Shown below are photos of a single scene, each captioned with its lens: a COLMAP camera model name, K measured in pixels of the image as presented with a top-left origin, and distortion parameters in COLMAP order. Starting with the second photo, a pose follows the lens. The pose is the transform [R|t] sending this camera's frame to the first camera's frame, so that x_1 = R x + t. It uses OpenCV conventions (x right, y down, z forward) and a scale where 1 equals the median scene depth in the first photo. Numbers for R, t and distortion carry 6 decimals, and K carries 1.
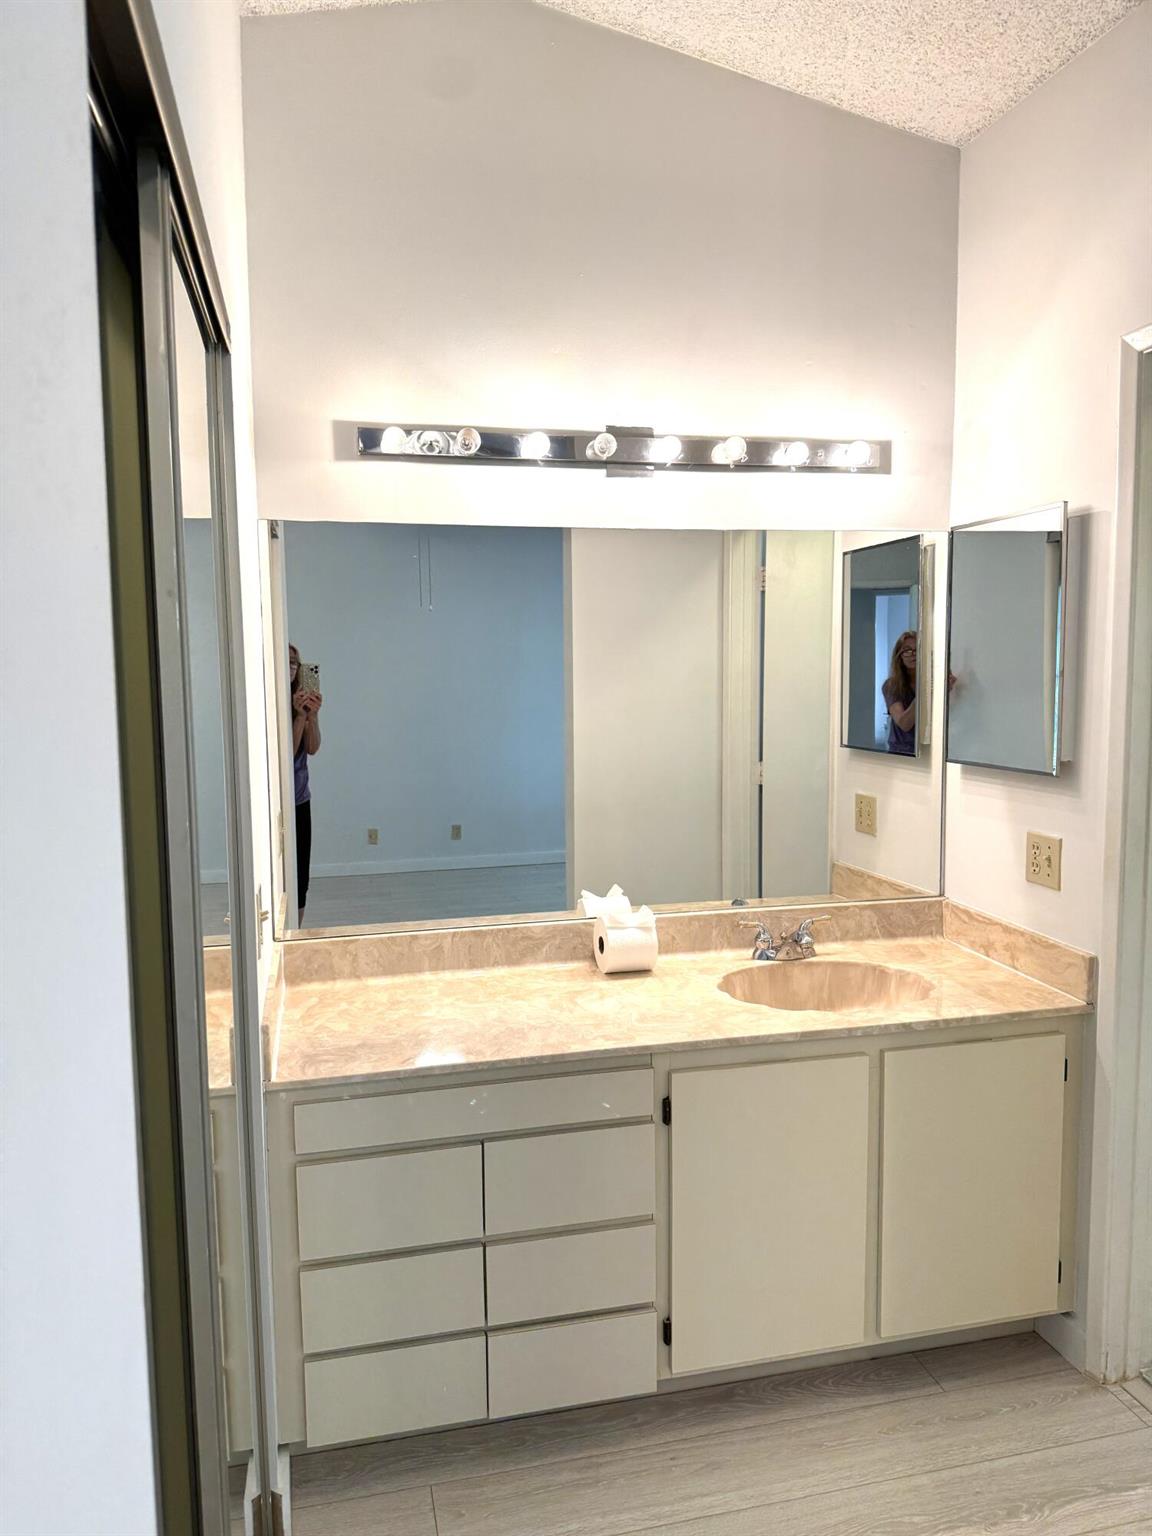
lens RADIAL K [[1081.5, 0, 576.0], [0, 1081.5, 768.0], [0, 0, 1]] dist [0.051920, -0.071651]
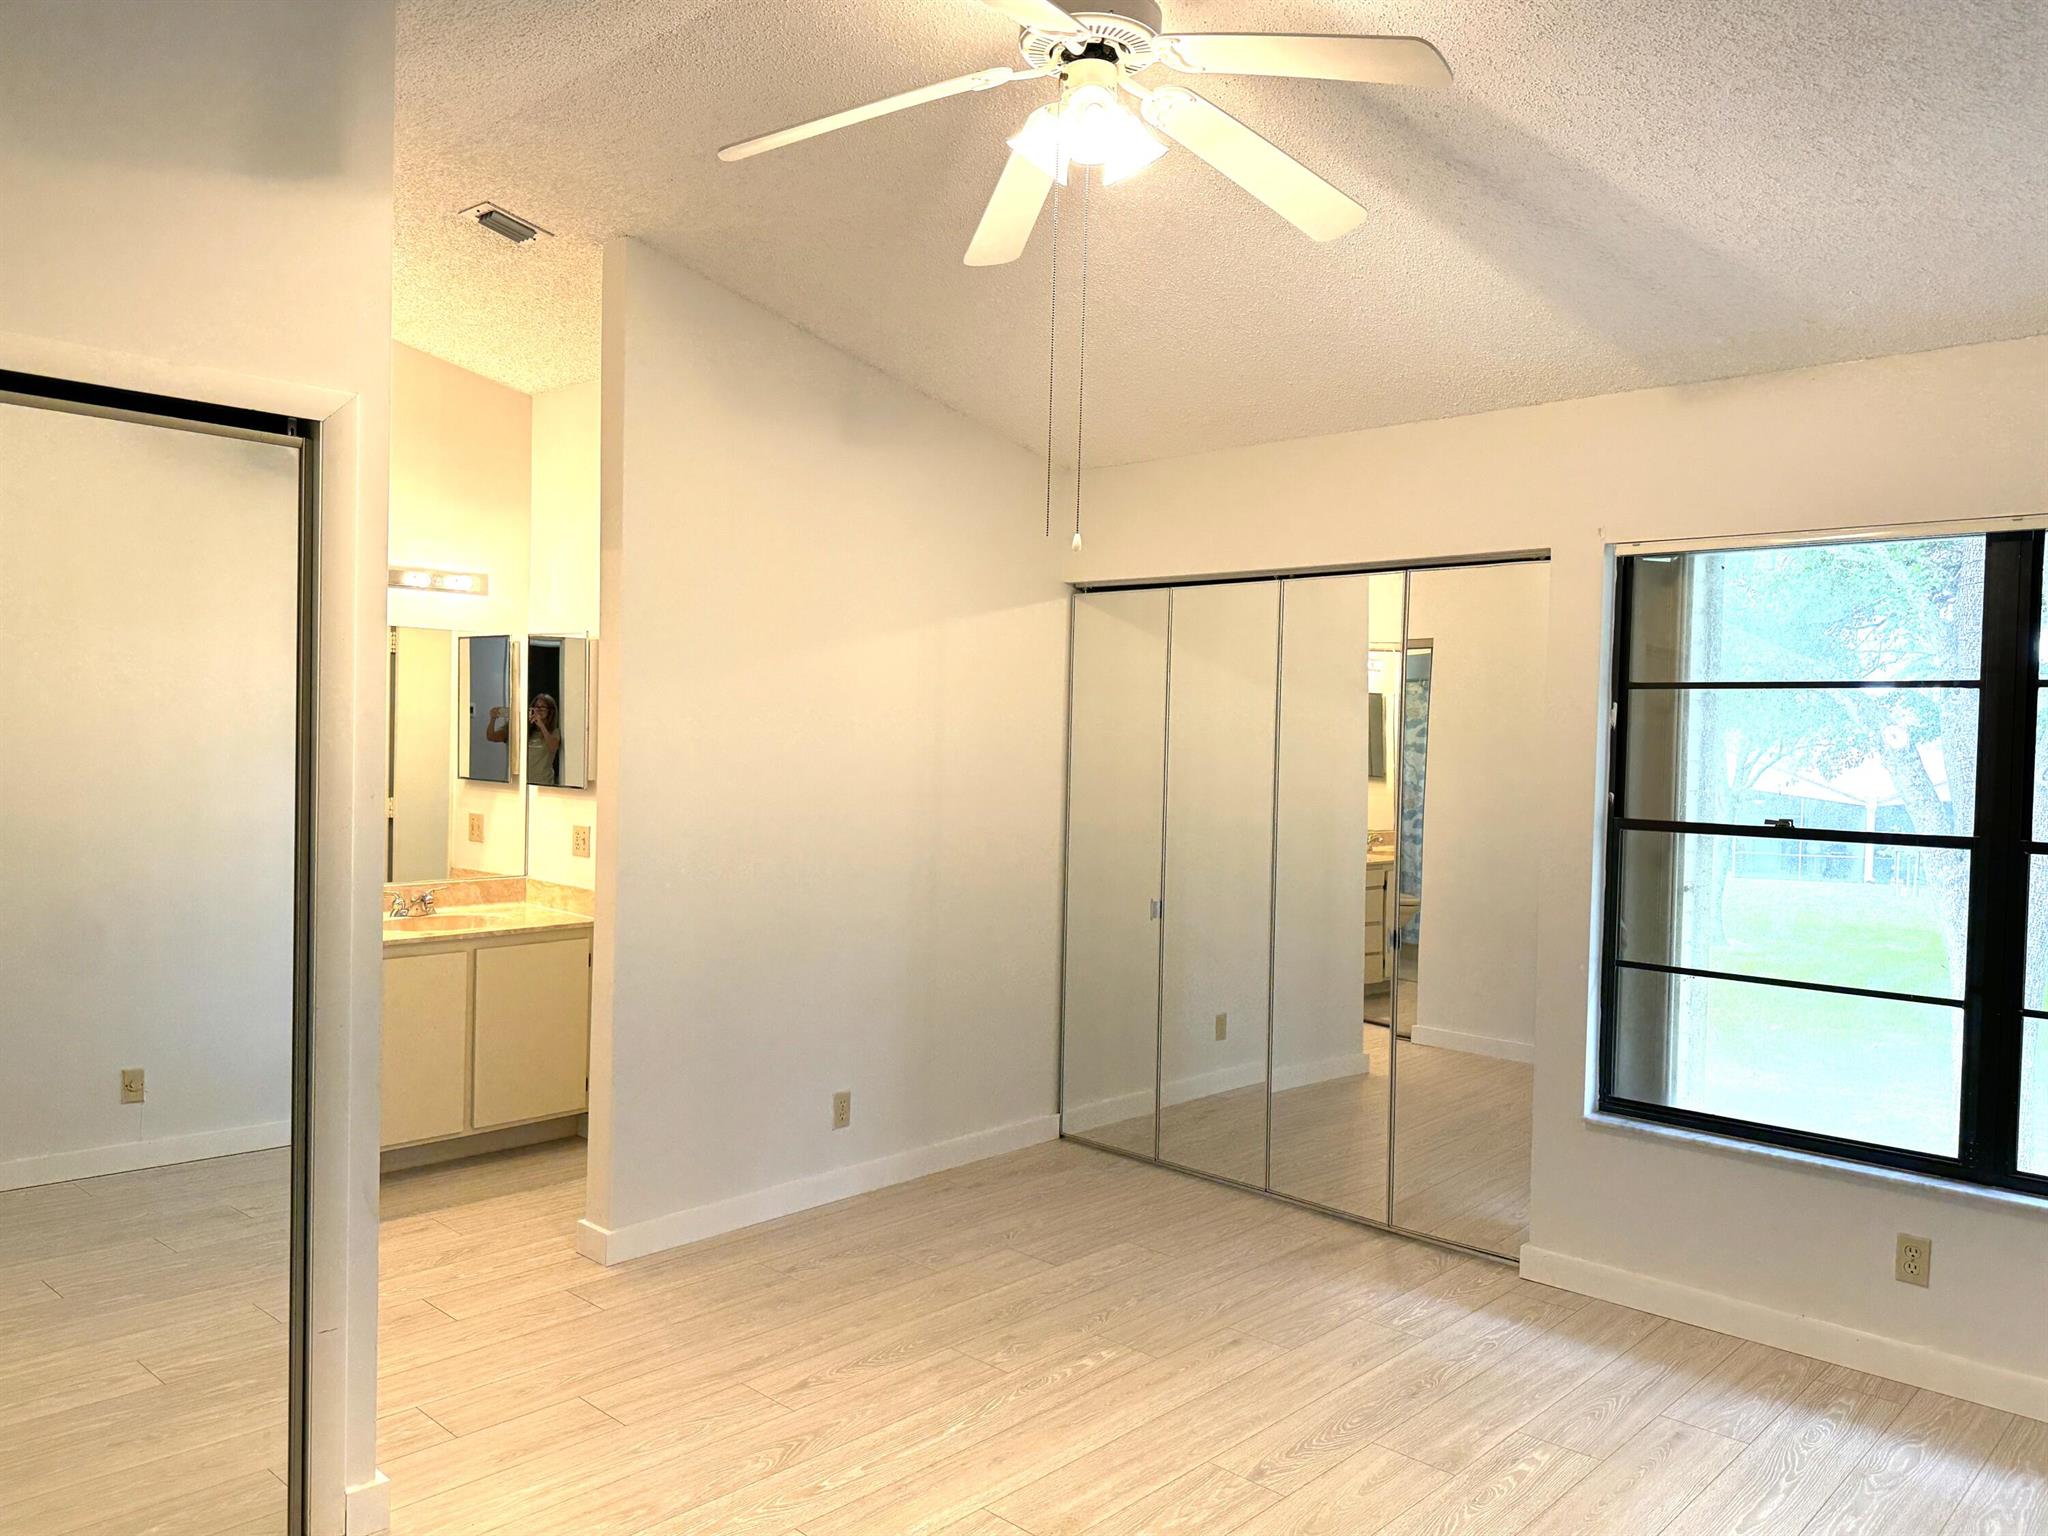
lens RADIAL K [[1479.3, 0, 1024.0], [0, 1479.3, 768.0], [0, 0, 1]] dist [0.083567, -0.186178]
pose [[0.835910, 0.014065, 0.548686, -0.230082], [0.020781, 0.998144, -0.057246, 0.108406], [-0.548473, 0.059255, 0.834066, -1.159883]]
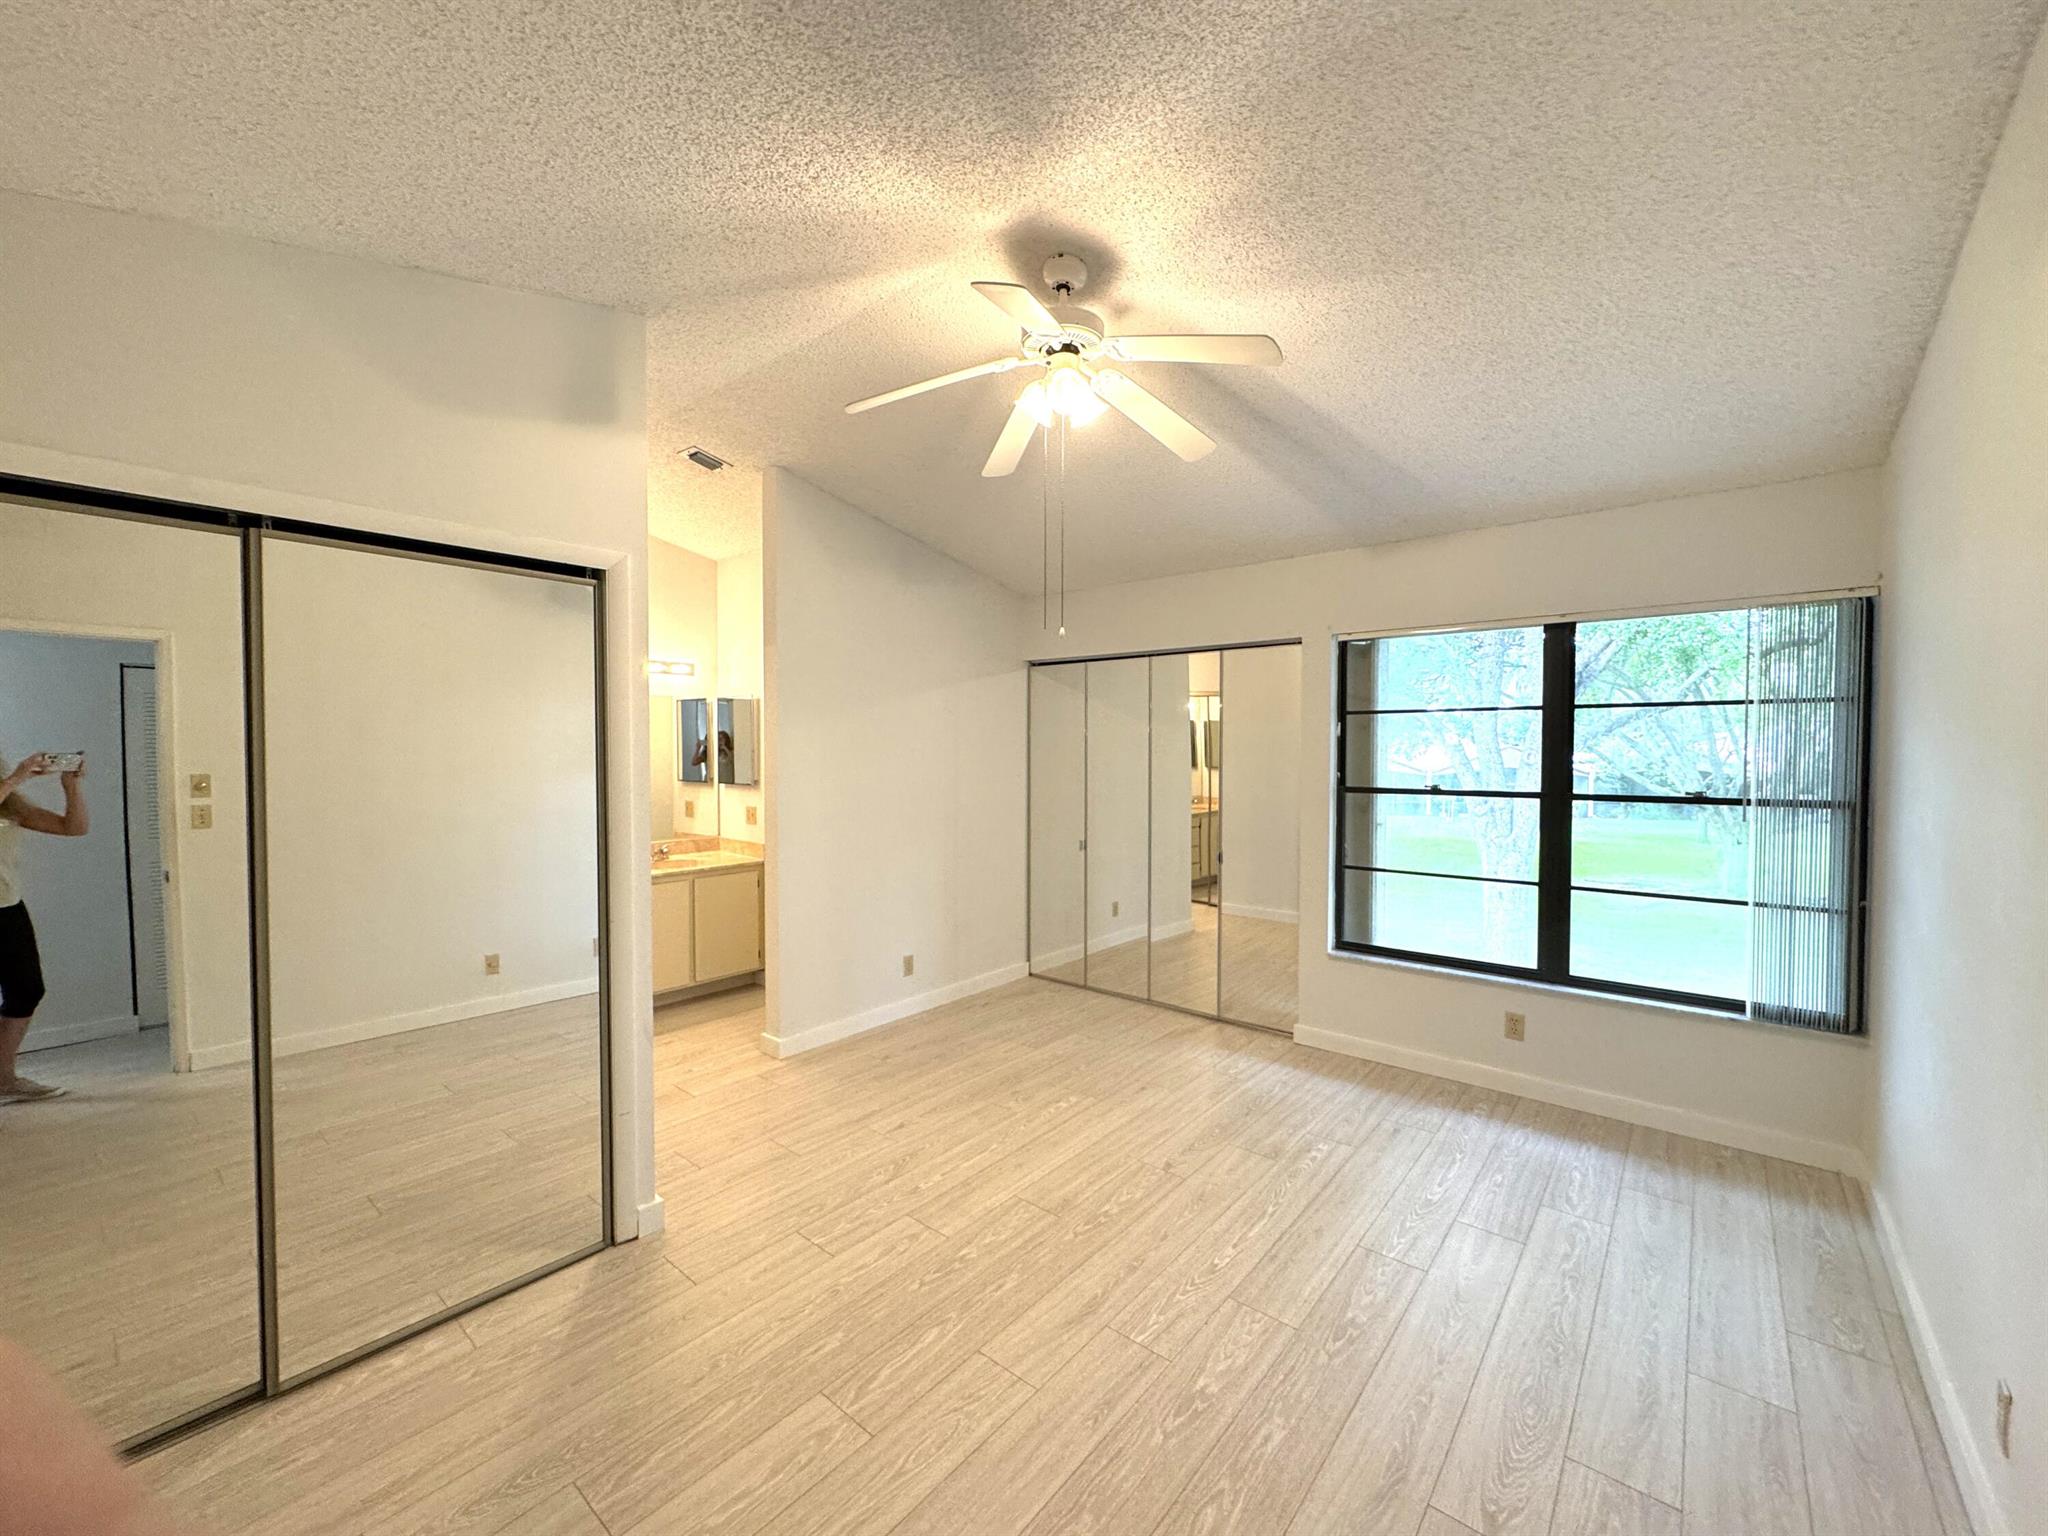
lens RADIAL K [[809.7, 0, 1024.0], [0, 809.7, 768.0], [0, 0, 1]] dist [-0.032271, 0.000056]
pose [[0.802118, -0.008047, 0.597111, -0.242256], [0.049100, 0.997412, -0.052517, 0.099443], [-0.595143, 0.071443, 0.800438, -1.050128]]
